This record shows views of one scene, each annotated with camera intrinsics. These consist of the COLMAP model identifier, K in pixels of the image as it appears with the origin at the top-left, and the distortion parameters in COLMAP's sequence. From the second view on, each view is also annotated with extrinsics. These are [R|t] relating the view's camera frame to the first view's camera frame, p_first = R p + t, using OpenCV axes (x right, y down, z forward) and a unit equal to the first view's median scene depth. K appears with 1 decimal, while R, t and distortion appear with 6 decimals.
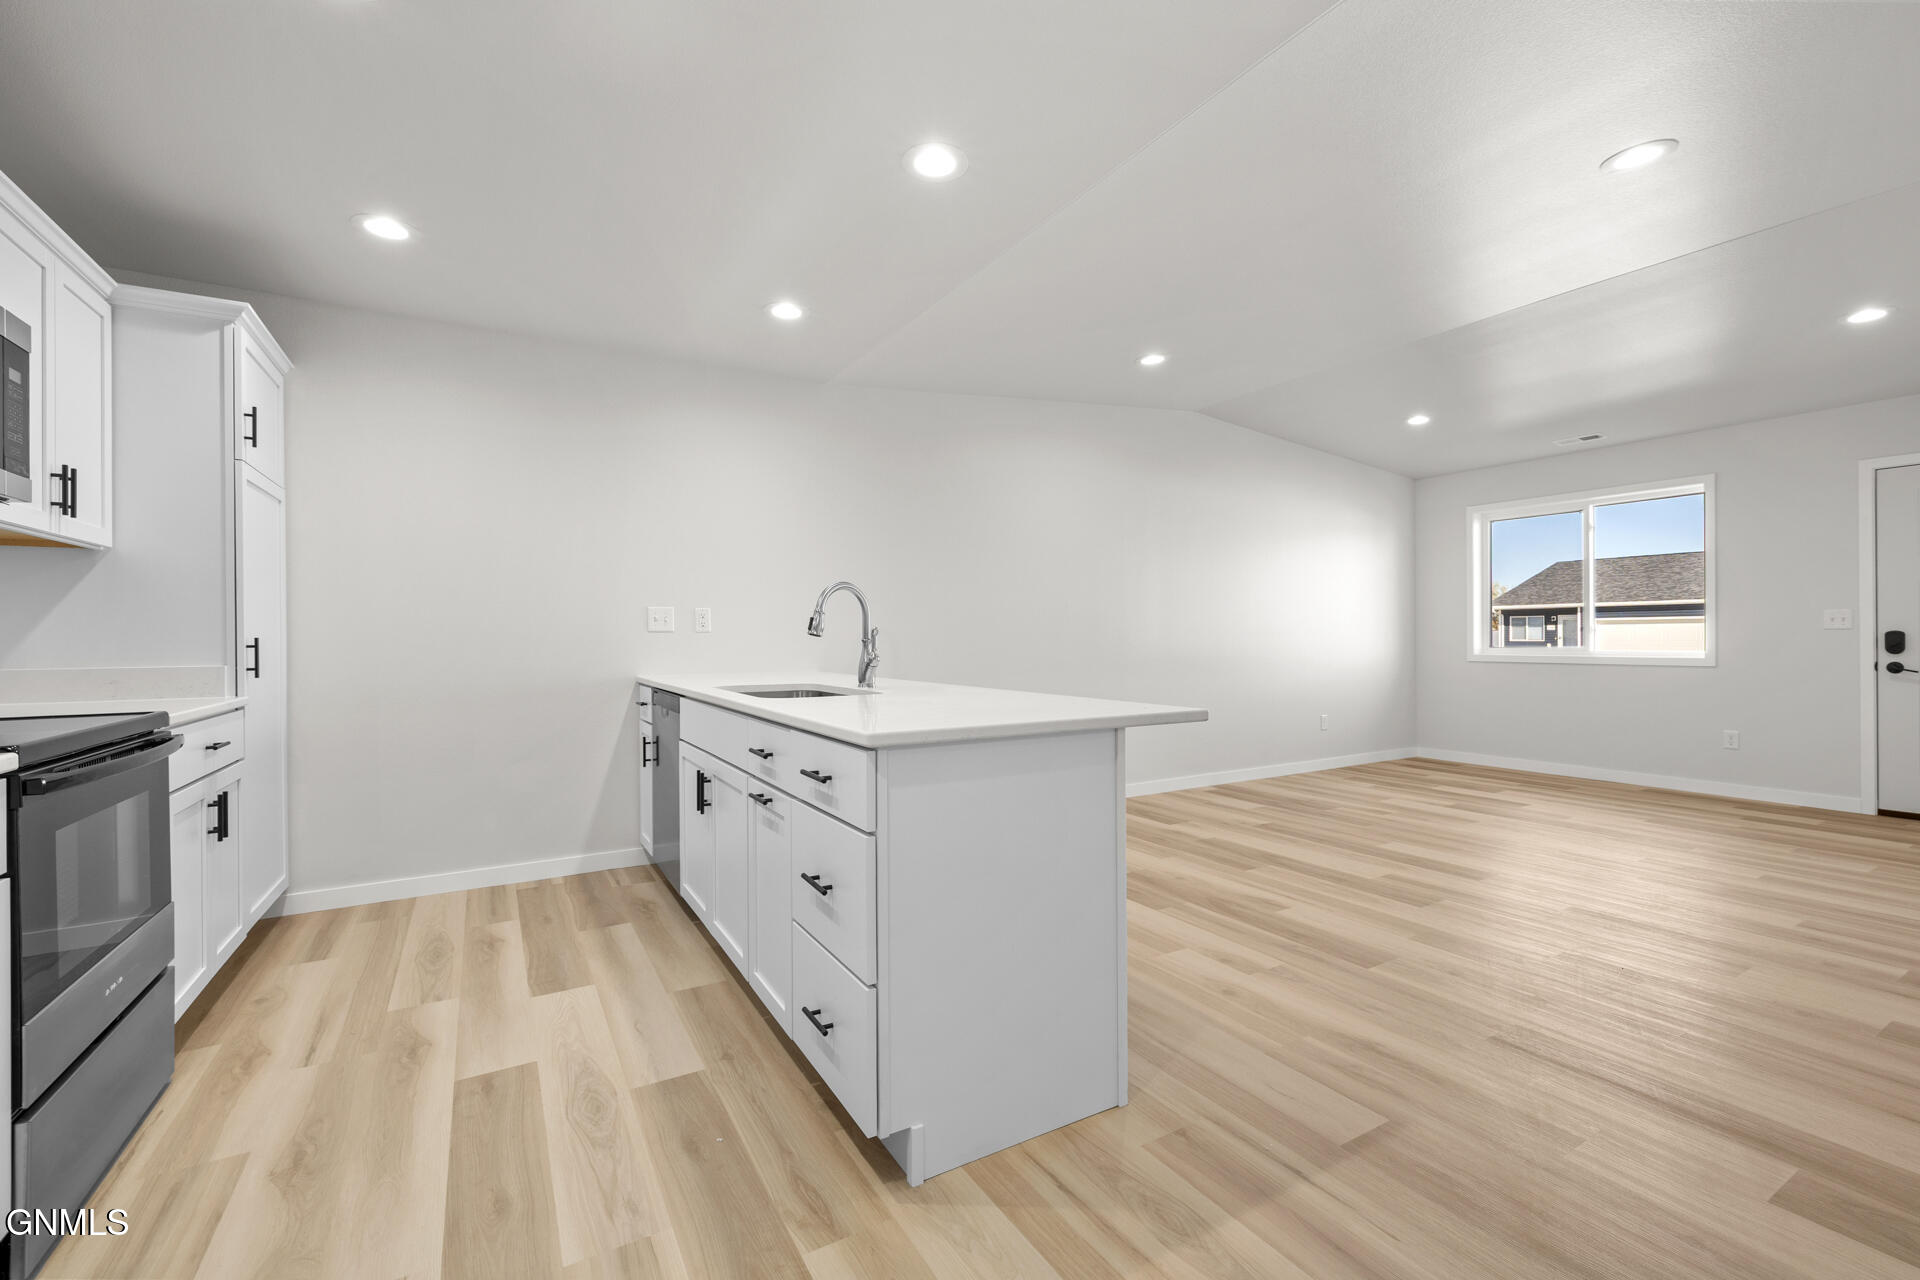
lens RADIAL K [[812.0, 0, 969.8], [0, 812.0, 637.4], [0, 0, 1]] dist [-0.003098, 0.000179]
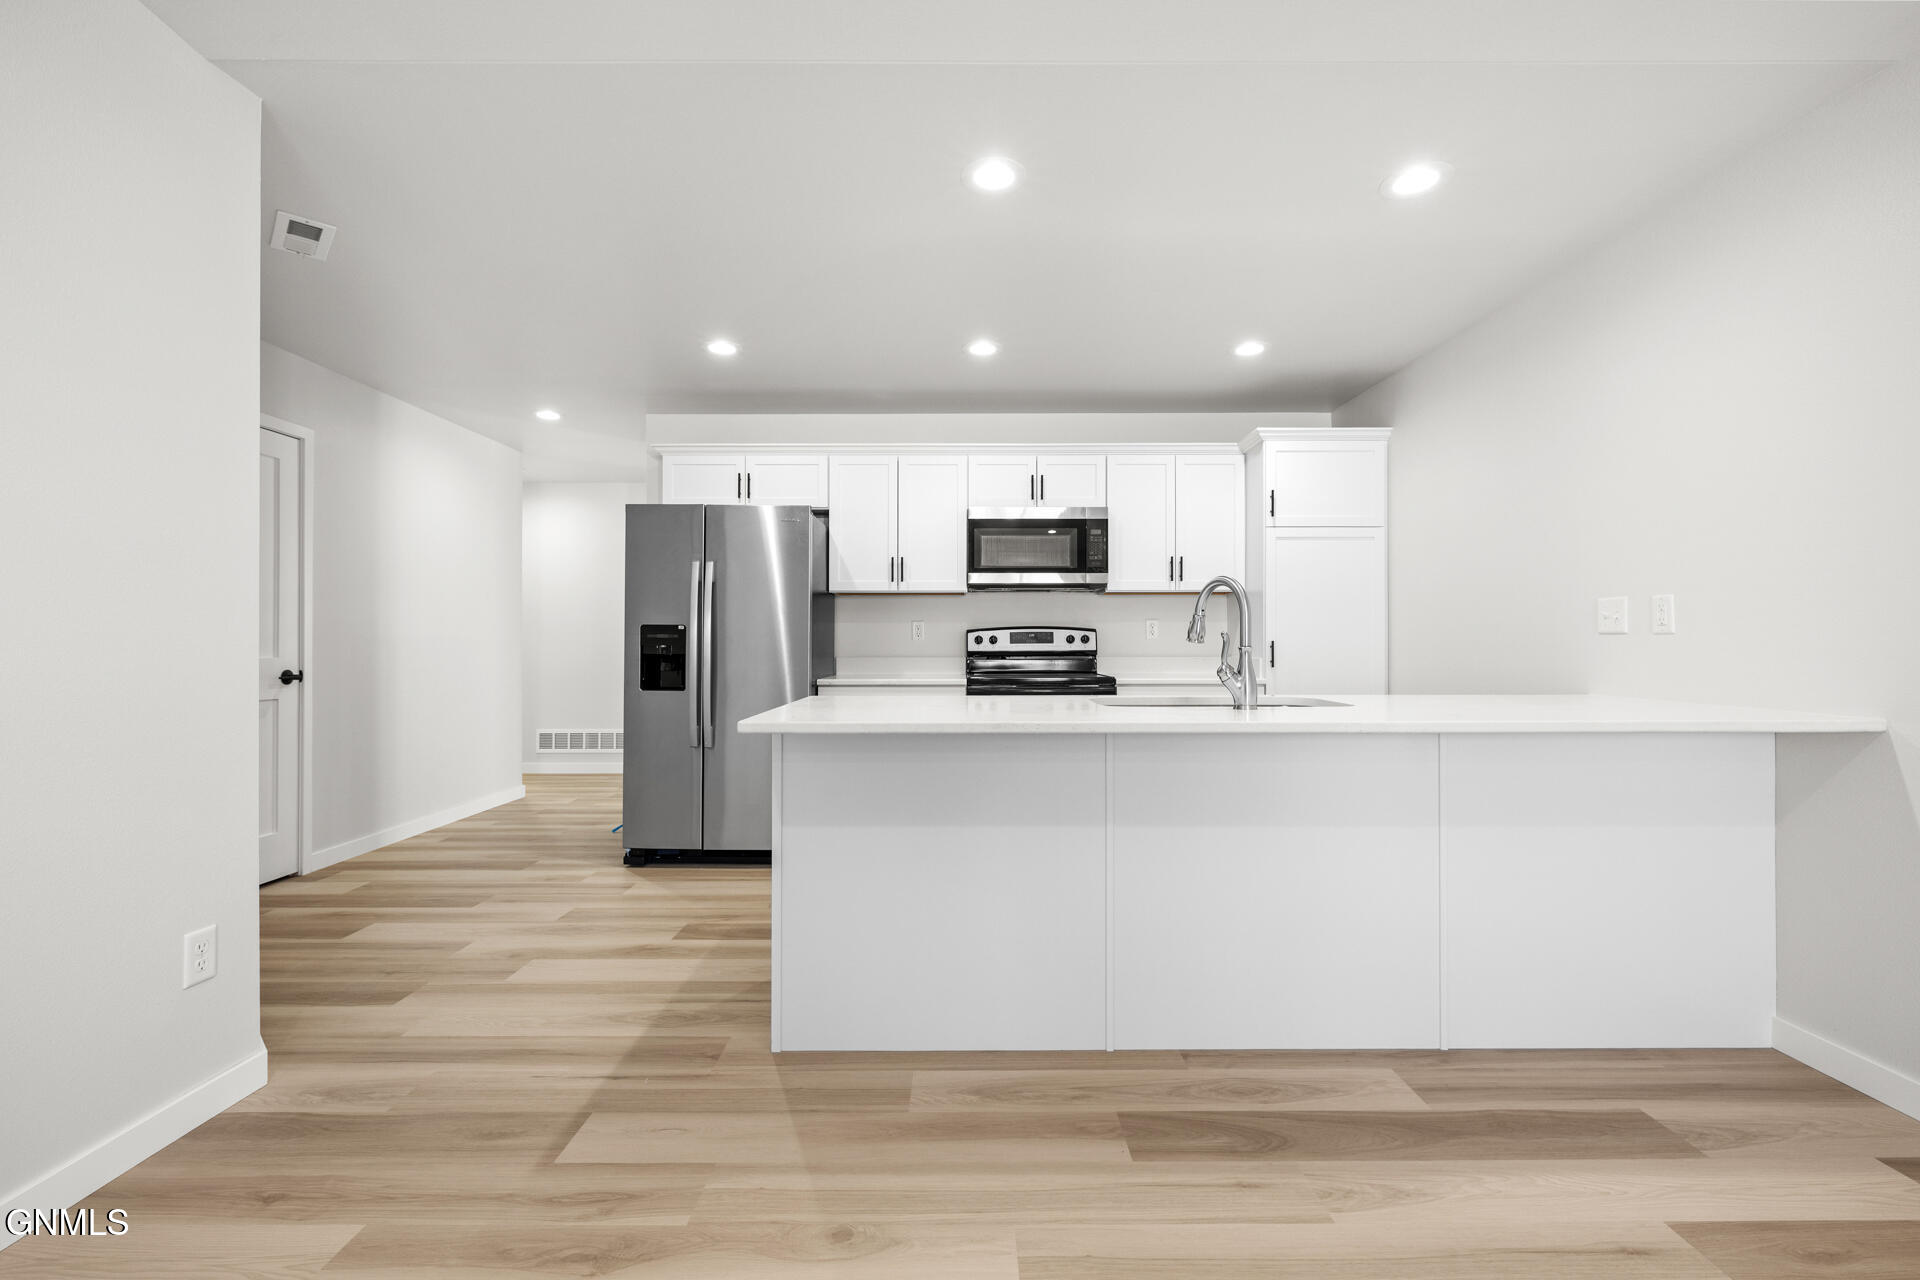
lens RADIAL K [[812.0, 0, 959.2], [0, 812.0, 635.9], [0, 0, 1]] dist [-0.003098, 0.000179]
pose [[-0.518248, -0.000766, -0.855230, 1.130958], [0.003575, 0.999989, -0.003062, -0.010380], [0.855223, -0.004645, -0.518239, 1.984501]]
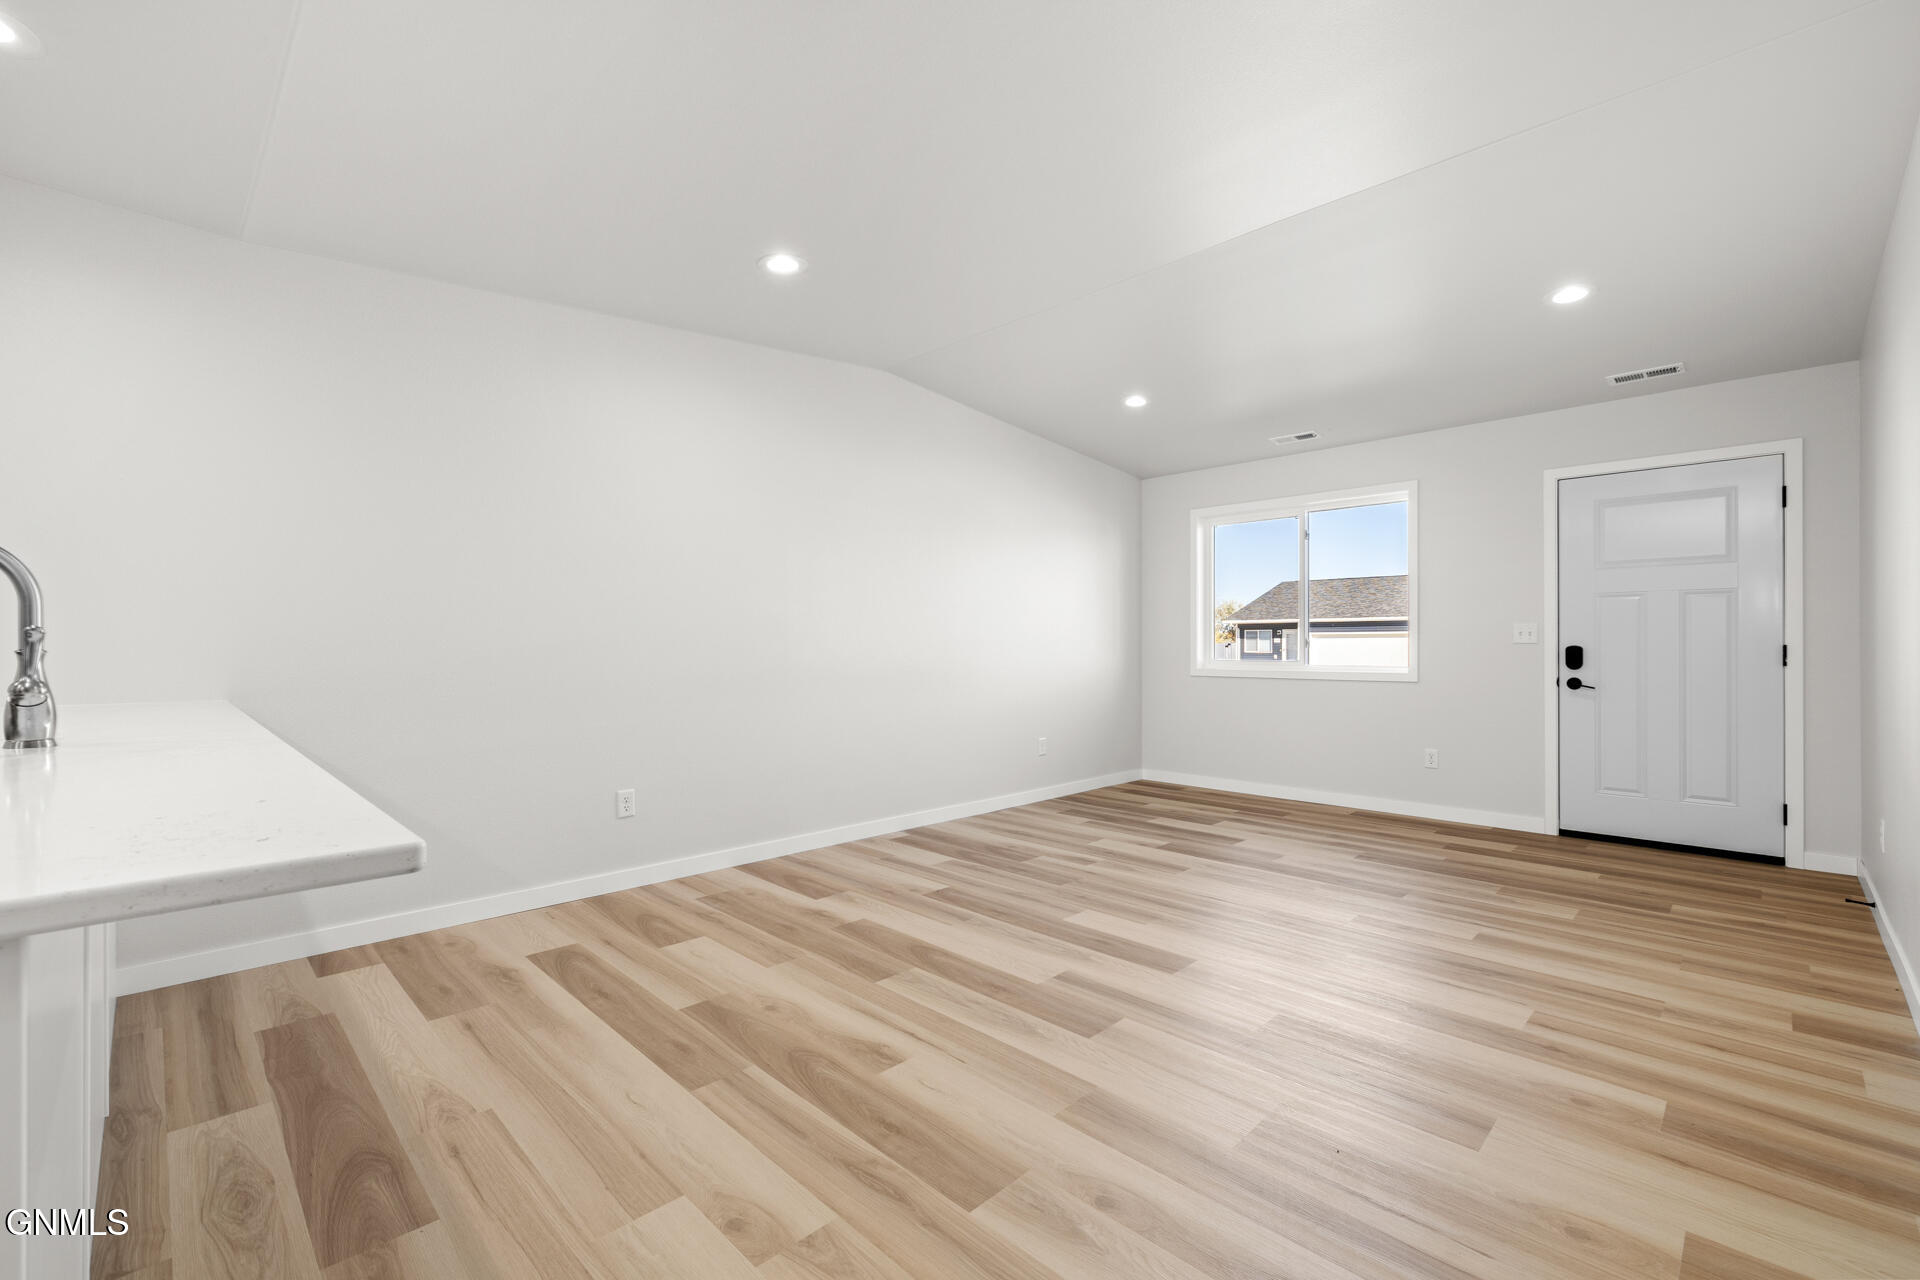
lens RADIAL K [[812.0, 0, 967.6], [0, 812.0, 641.9], [0, 0, 1]] dist [-0.003098, 0.000179]
pose [[0.967299, 0.007593, 0.253524, 0.025511], [-0.006052, 0.999958, -0.006859, -0.000238], [-0.253565, 0.005100, 0.967305, 0.032368]]
